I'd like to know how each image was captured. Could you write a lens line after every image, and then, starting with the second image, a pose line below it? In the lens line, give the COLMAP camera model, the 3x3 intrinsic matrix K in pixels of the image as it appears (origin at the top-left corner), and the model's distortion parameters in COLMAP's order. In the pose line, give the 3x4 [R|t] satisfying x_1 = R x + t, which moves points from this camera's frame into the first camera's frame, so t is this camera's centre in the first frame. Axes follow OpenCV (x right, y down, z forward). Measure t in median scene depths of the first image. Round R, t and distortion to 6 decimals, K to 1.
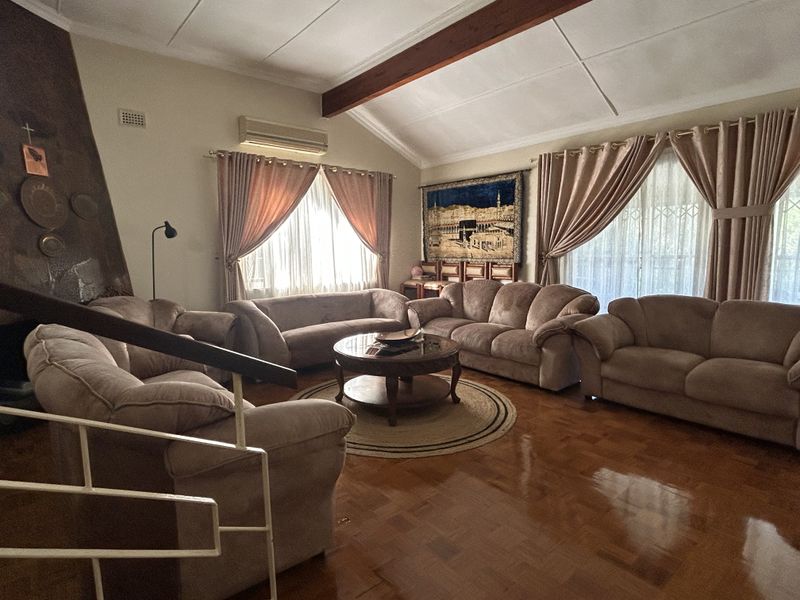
lens RADIAL K [[441.3, 0, 399.5], [0, 441.3, 299.4], [0, 0, 1]] dist [-0.002150, -0.000165]
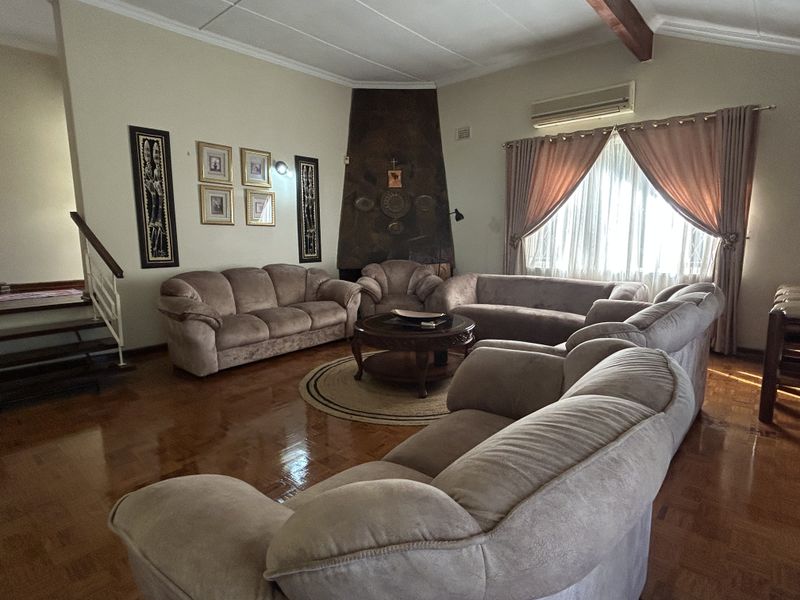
lens RADIAL K [[441.3, 0, 401.2], [0, 441.3, 301.0], [0, 0, 1]] dist [-0.002150, -0.000165]
pose [[0.157119, 0.158998, -0.974696, 0.676787], [-0.105536, 0.984006, 0.143505, -0.063947], [0.981925, 0.080318, 0.171386, 0.533374]]
